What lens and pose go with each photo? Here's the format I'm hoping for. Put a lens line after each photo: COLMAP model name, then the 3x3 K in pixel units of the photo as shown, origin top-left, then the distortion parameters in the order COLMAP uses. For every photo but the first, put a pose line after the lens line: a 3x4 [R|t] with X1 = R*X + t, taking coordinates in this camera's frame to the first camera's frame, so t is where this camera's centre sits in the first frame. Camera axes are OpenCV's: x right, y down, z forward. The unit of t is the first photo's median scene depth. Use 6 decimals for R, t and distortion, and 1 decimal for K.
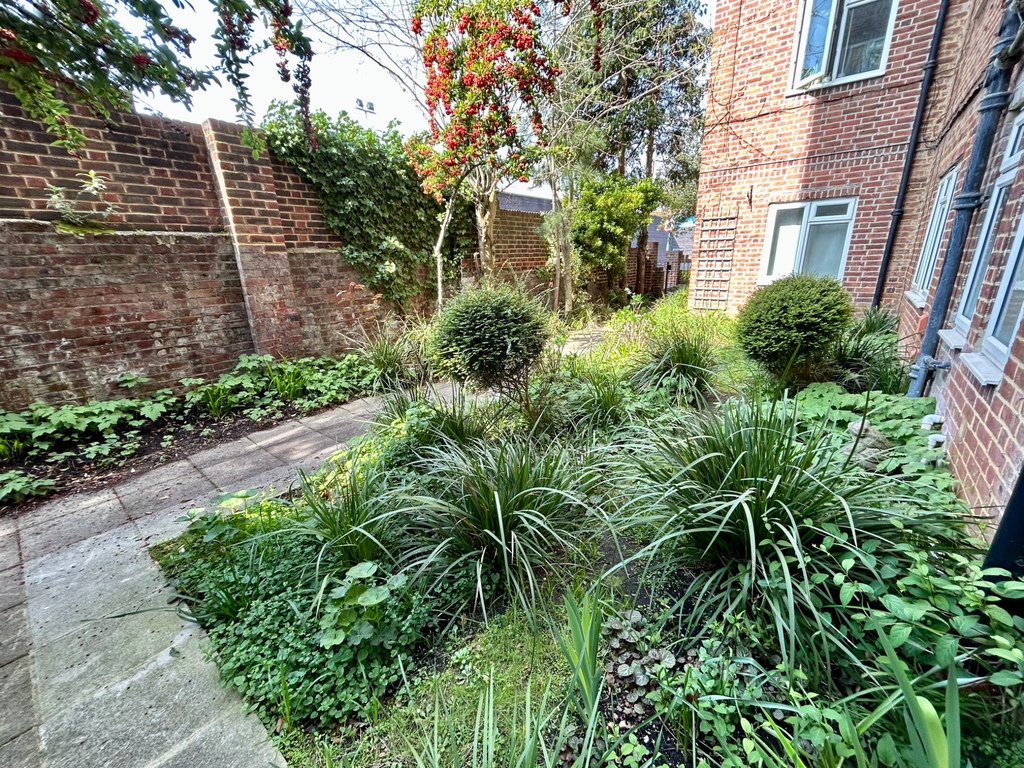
lens RADIAL K [[411.7, 0, 504.5], [0, 411.7, 384.2], [0, 0, 1]] dist [0.000878, 0.000335]
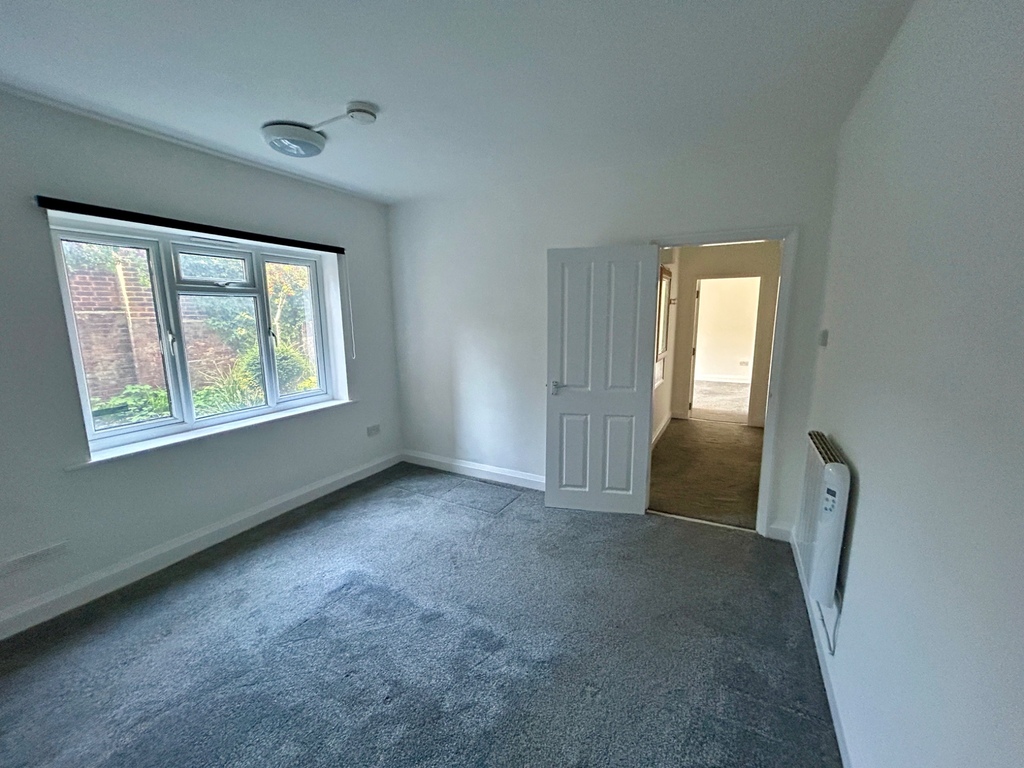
lens RADIAL K [[411.7, 0, 509.7], [0, 411.7, 386.3], [0, 0, 1]] dist [0.000878, 0.000335]
pose [[0.981116, -0.013740, 0.192931, 0.518693], [0.038054, 0.991690, -0.122891, 0.192196], [-0.189639, 0.127912, 0.973486, -0.857091]]
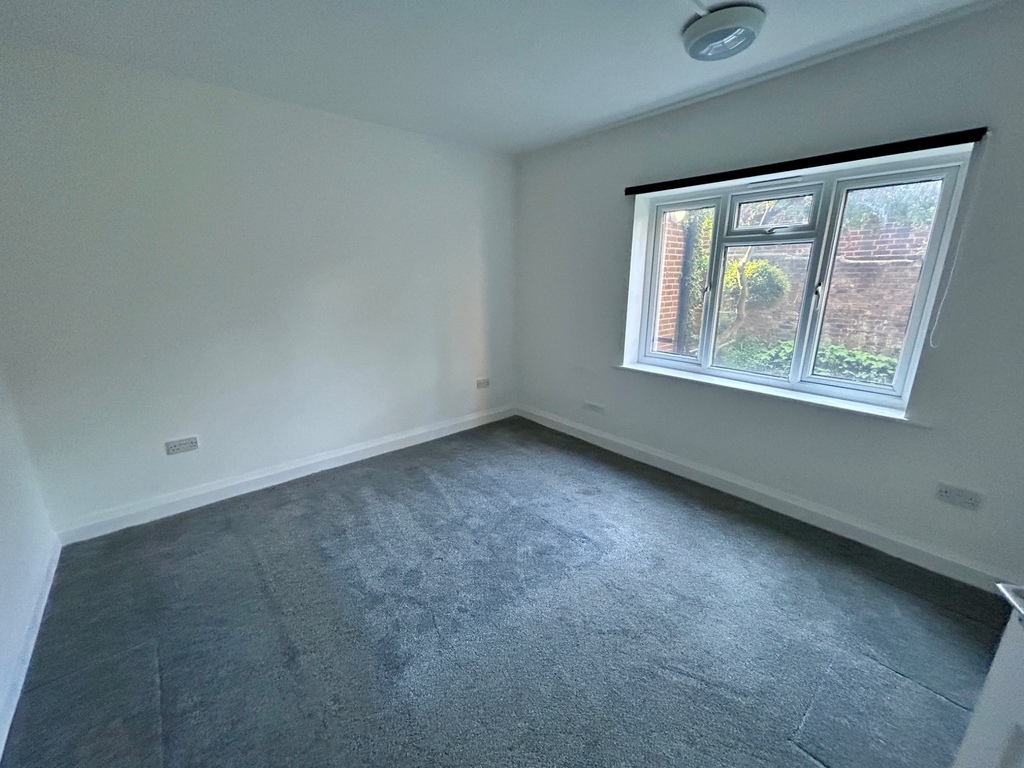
lens RADIAL K [[411.7, 0, 507.1], [0, 411.7, 382.0], [0, 0, 1]] dist [0.000878, 0.000335]
pose [[-0.164741, 0.278613, -0.946169, 0.906254], [-0.284758, 0.904994, 0.316068, 0.037154], [0.944337, 0.321499, -0.069752, -0.359554]]
